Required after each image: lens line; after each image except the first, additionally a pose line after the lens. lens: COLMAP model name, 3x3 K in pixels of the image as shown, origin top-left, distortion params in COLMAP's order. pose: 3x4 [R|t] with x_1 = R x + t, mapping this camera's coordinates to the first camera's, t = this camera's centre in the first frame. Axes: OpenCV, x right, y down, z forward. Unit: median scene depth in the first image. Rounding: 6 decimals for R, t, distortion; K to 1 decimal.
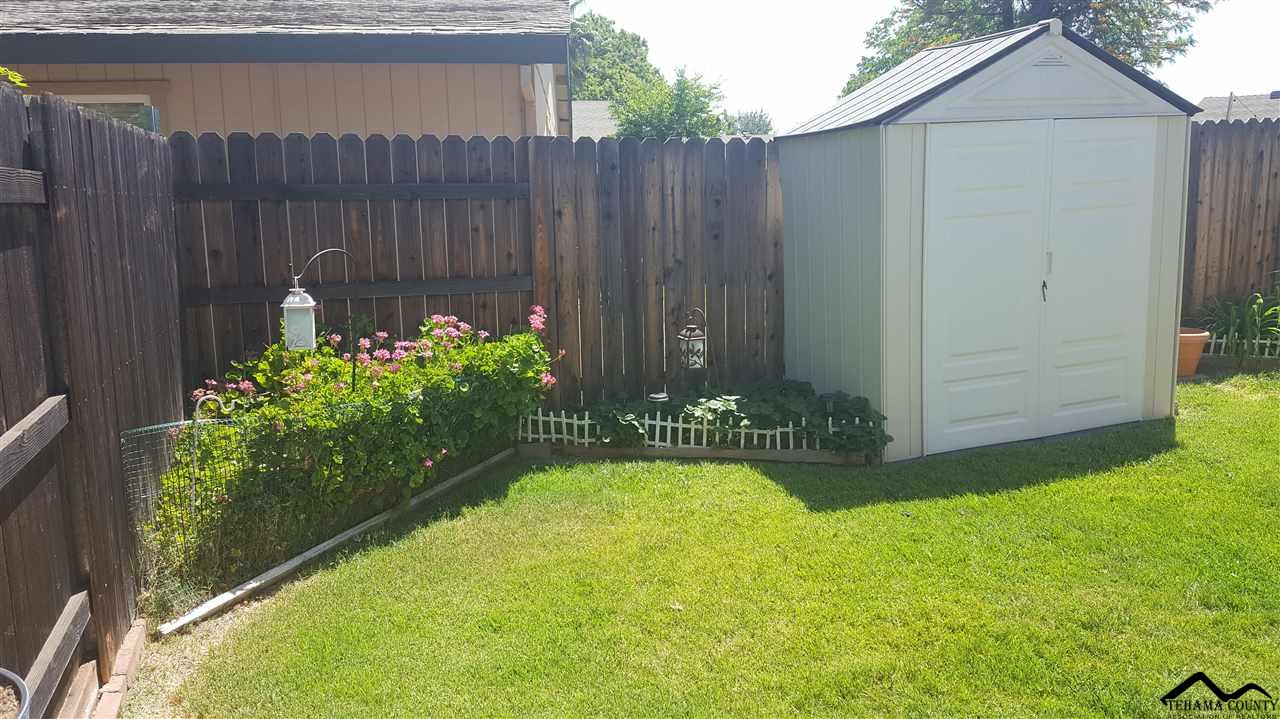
lens RADIAL K [[951.6, 0, 630.2], [0, 951.6, 359.1], [0, 0, 1]] dist [0.092200, -0.141722]
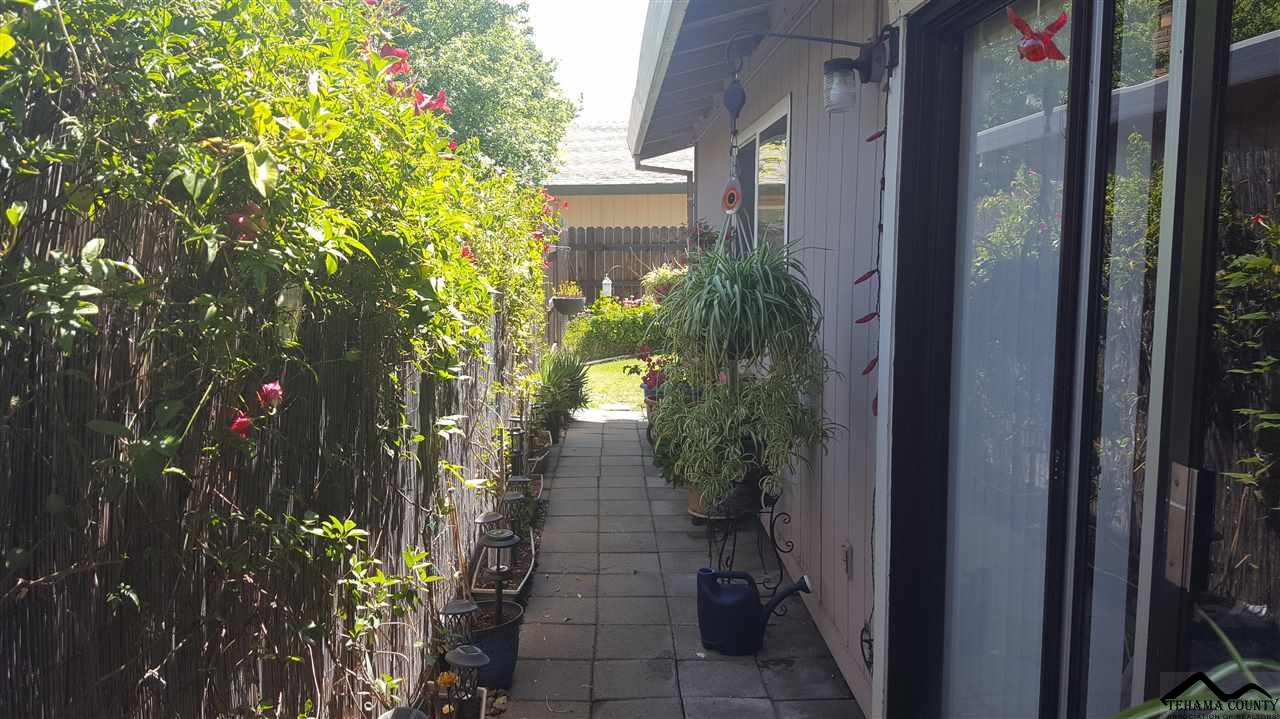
lens RADIAL K [[951.6, 0, 630.2], [0, 951.6, 359.1], [0, 0, 1]] dist [0.092200, -0.141722]
pose [[0.954444, 0.046206, -0.294792, 0.080622], [-0.056371, 0.998069, -0.026074, 0.032366], [0.293018, 0.041504, 0.955206, -0.237931]]
